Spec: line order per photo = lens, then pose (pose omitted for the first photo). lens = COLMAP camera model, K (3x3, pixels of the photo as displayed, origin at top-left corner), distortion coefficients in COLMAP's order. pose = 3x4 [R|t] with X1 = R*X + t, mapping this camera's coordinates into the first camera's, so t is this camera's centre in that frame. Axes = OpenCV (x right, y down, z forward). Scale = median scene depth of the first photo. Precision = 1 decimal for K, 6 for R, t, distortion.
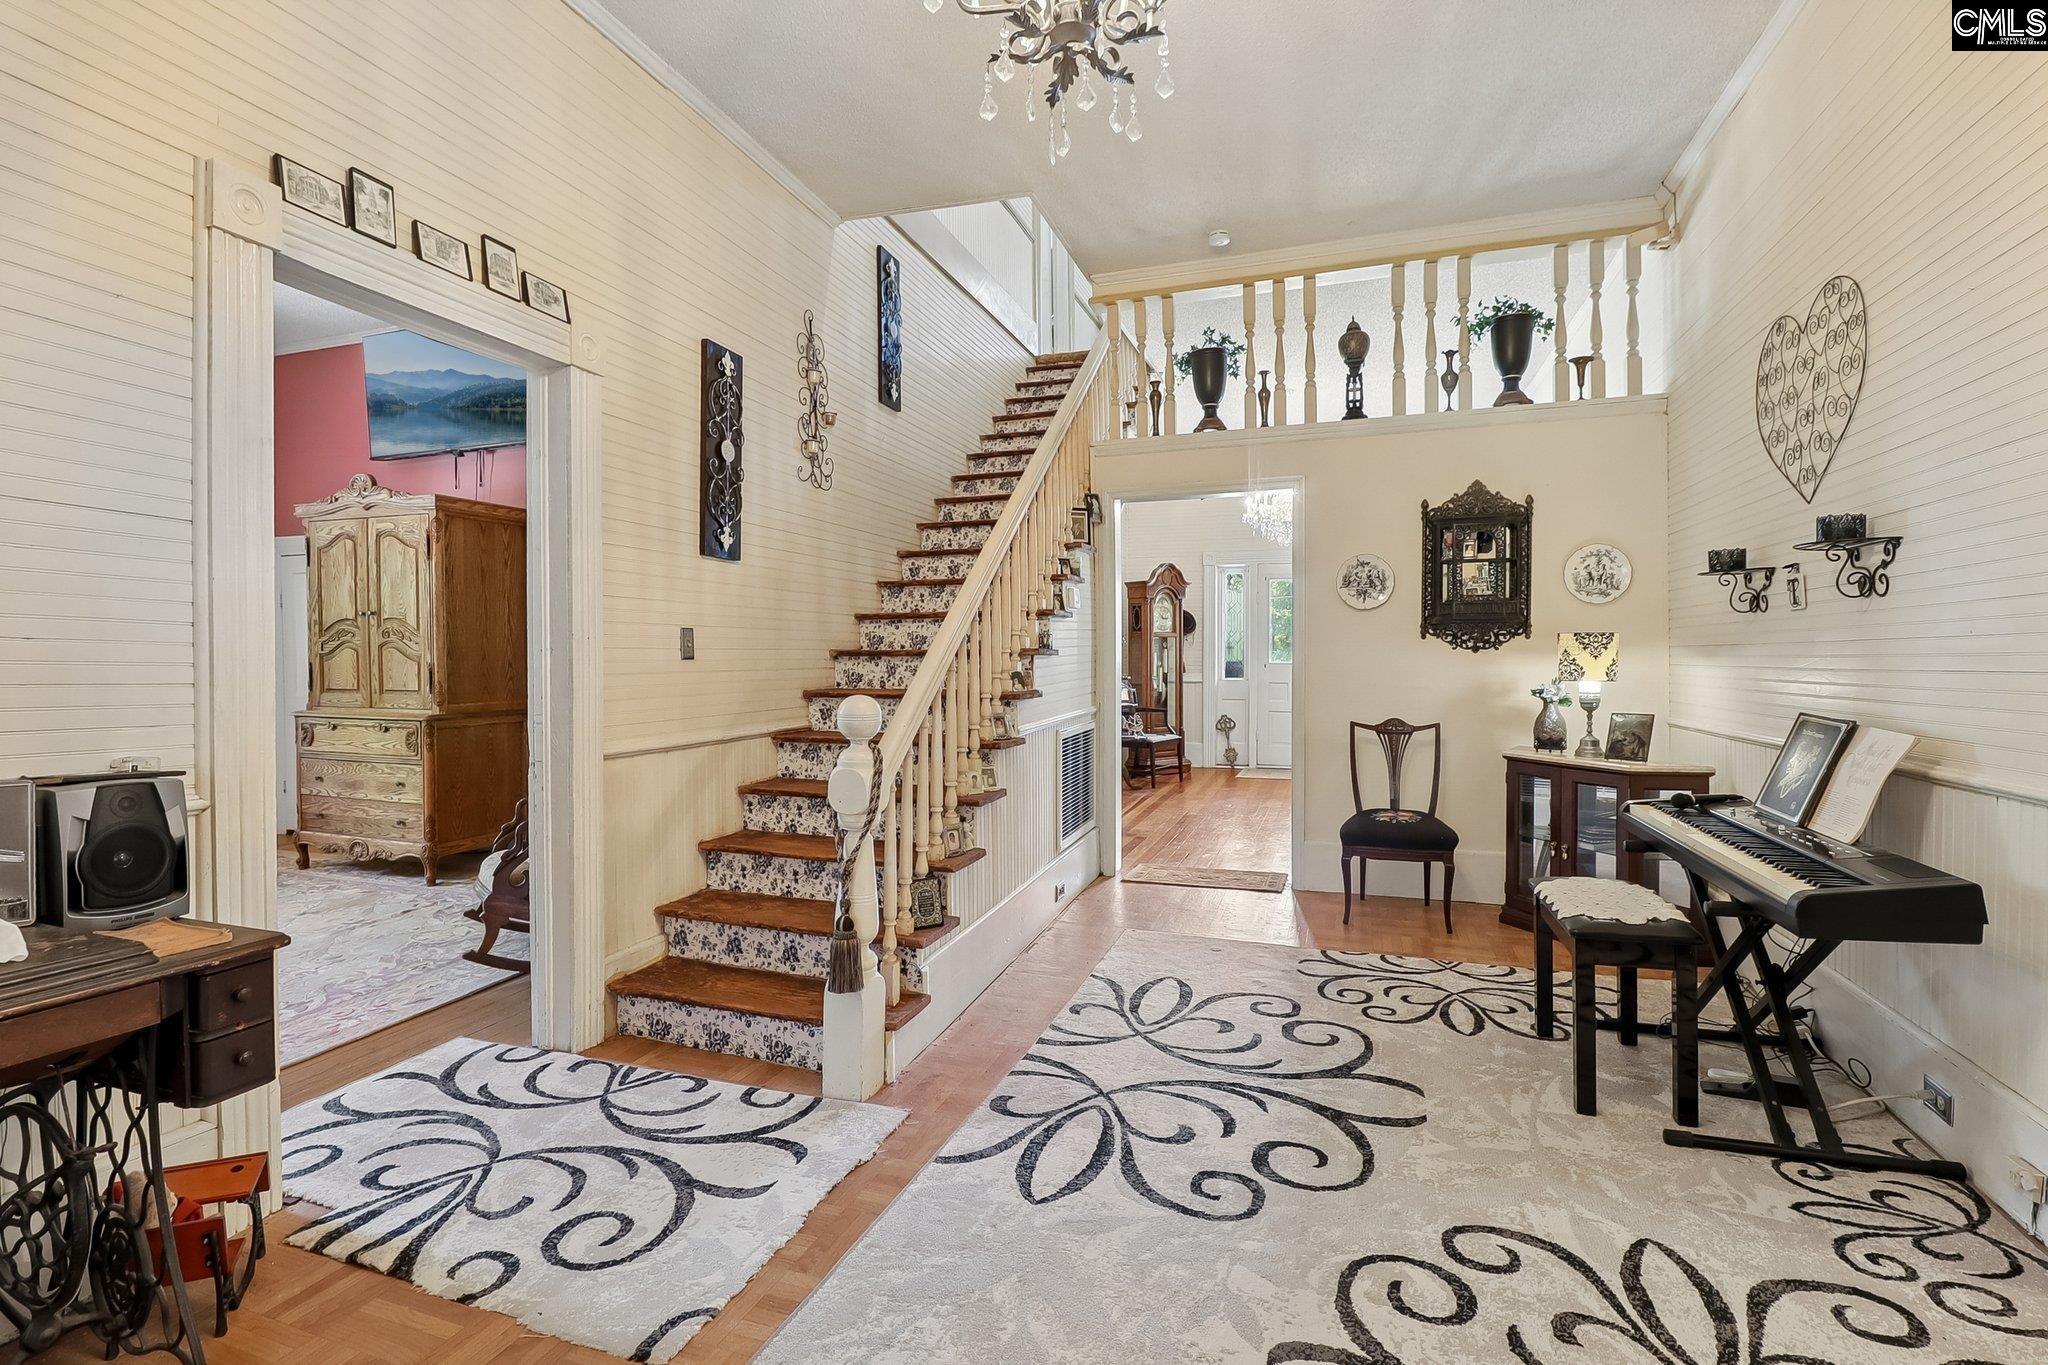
lens RADIAL K [[968.8, 0, 1021.9], [0, 968.8, 676.1], [0, 0, 1]] dist [-0.000274, -0.000008]
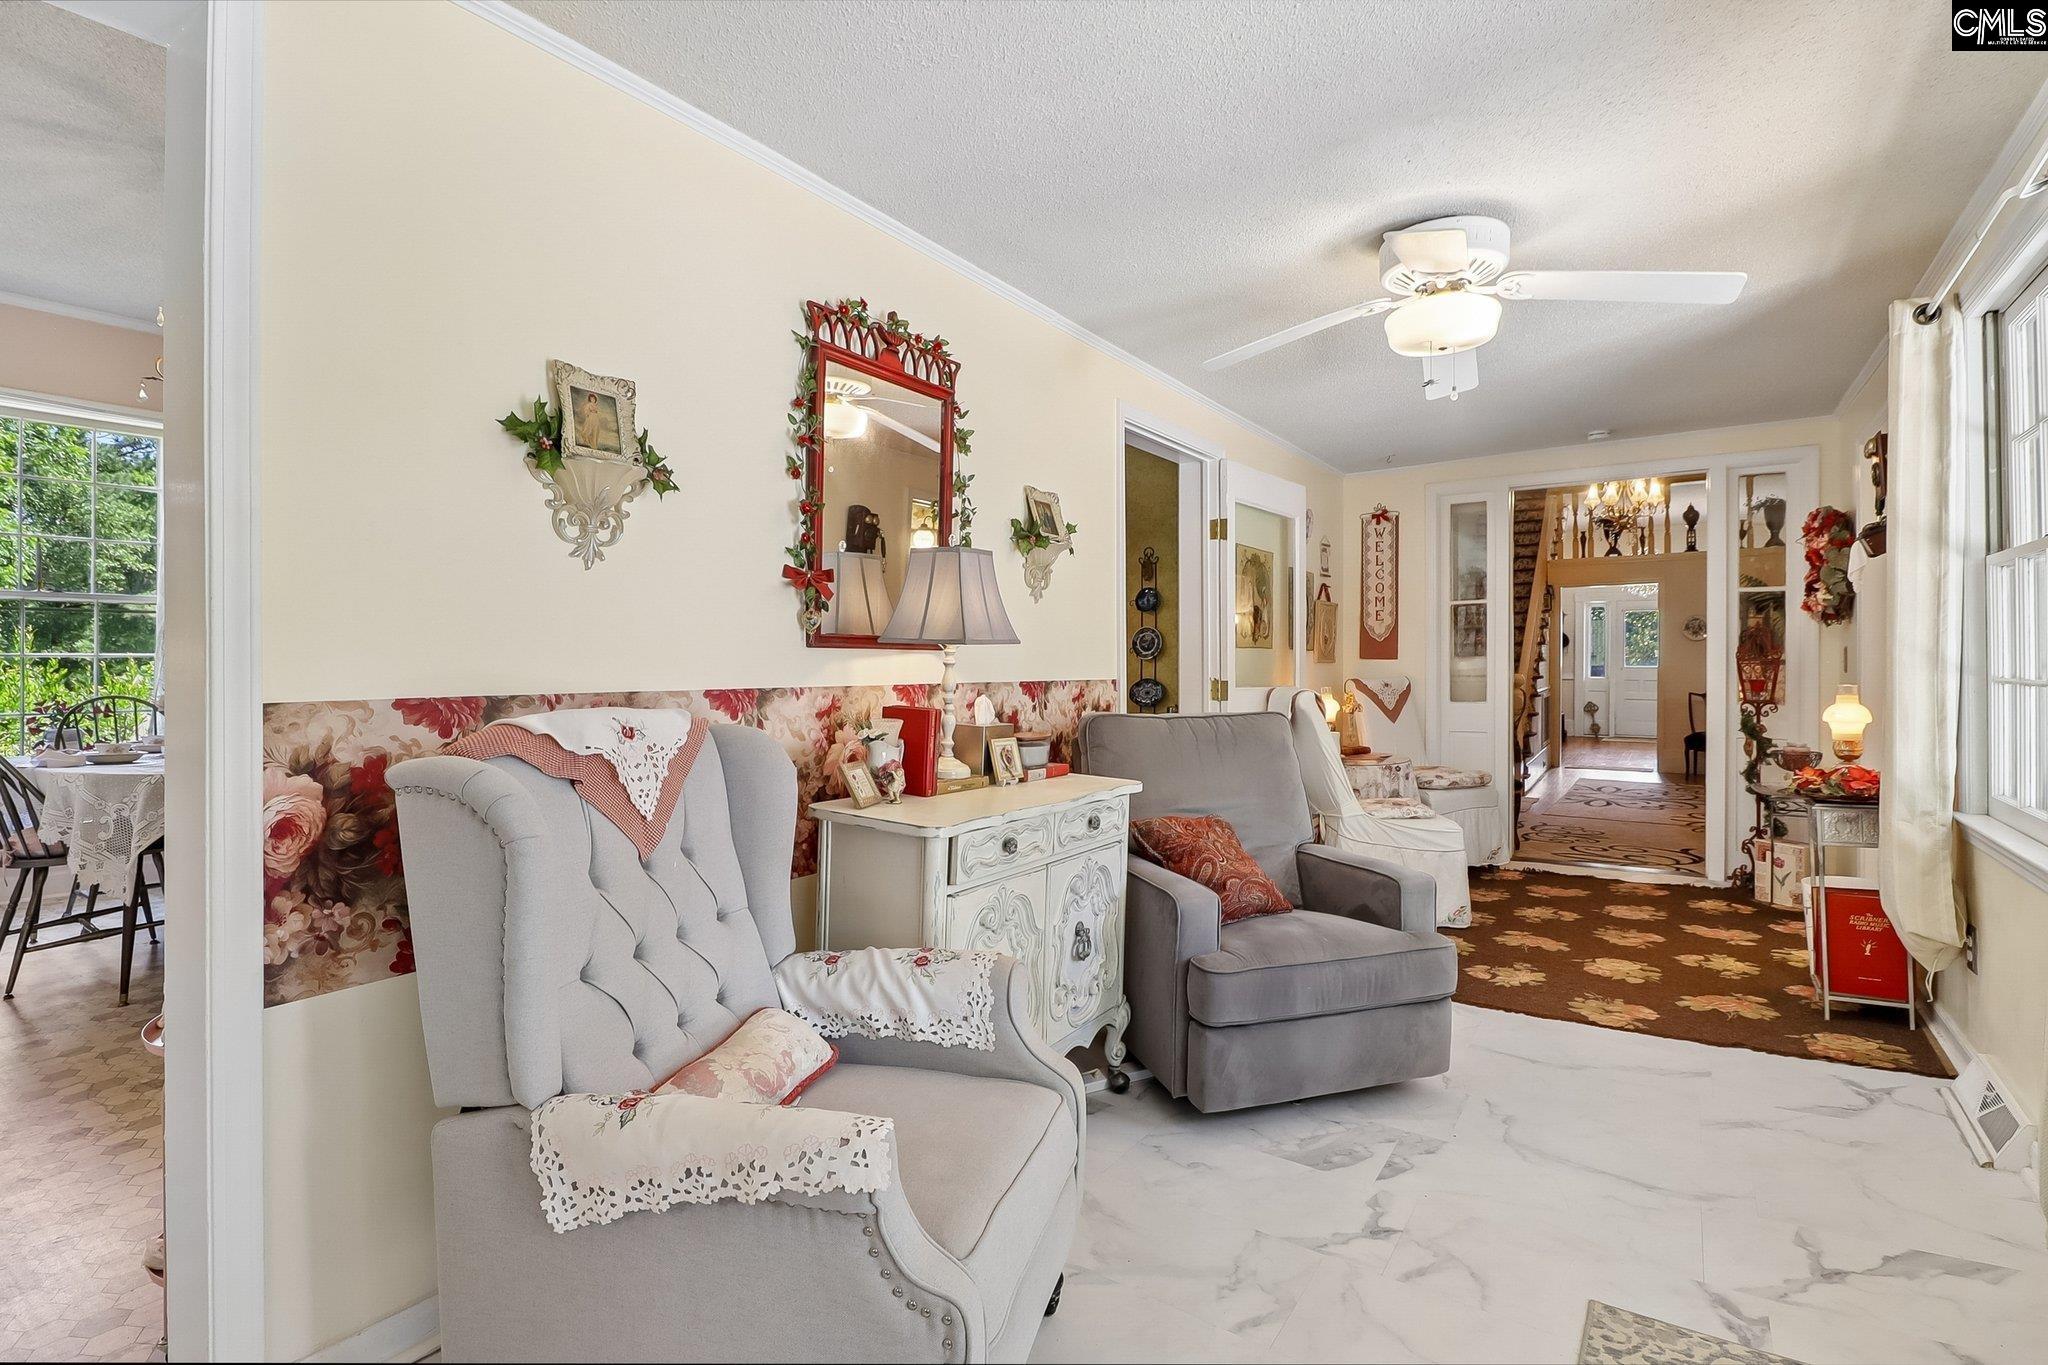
lens RADIAL K [[968.8, 0, 1023.9], [0, 968.8, 676.5], [0, 0, 1]] dist [-0.000274, -0.000008]
pose [[0.963024, 0.003013, -0.269400, -0.500266], [-0.004683, 0.999974, -0.005557, 0.031429], [0.269377, 0.006613, 0.963012, -1.459171]]
